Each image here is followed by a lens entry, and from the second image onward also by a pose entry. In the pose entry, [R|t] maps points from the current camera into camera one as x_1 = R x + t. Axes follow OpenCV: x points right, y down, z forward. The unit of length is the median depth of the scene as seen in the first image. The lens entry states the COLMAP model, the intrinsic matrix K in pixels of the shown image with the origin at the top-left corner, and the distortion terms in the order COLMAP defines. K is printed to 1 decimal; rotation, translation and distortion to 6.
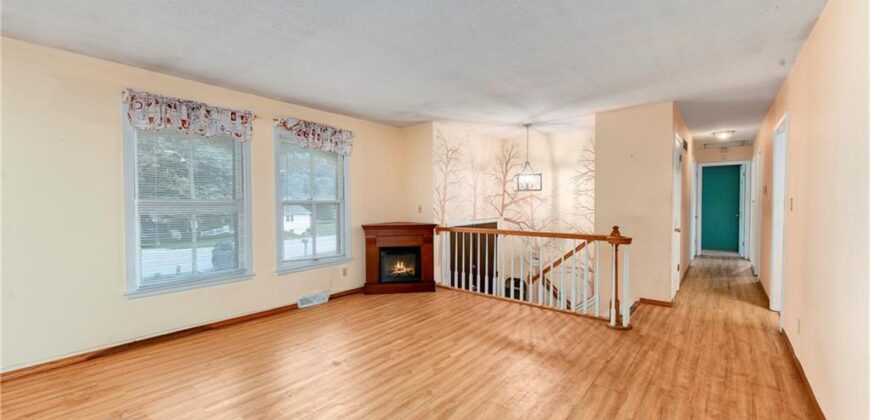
lens RADIAL K [[358.5, 0, 442.4], [0, 358.5, 208.7], [0, 0, 1]] dist [-0.002895, -0.000096]
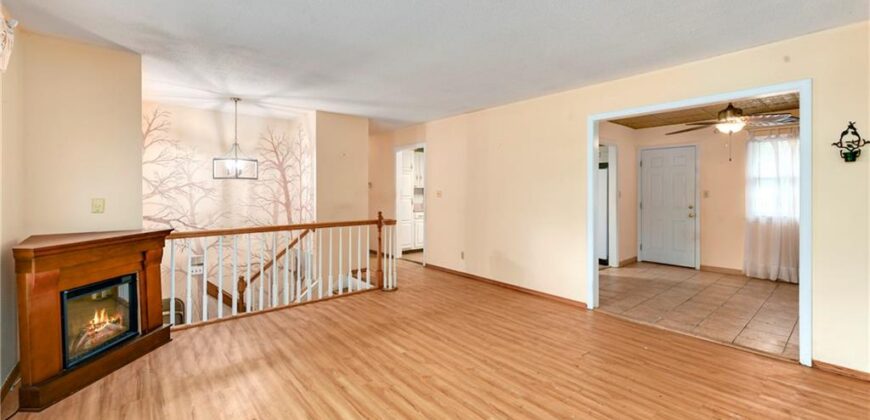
lens RADIAL K [[358.5, 0, 435.4], [0, 358.5, 199.1], [0, 0, 1]] dist [-0.002895, -0.000096]
pose [[0.151531, -0.013730, 0.988357, -0.640215], [0.016579, 0.999798, 0.011348, -0.006803], [-0.988314, 0.014666, 0.151728, 0.538398]]
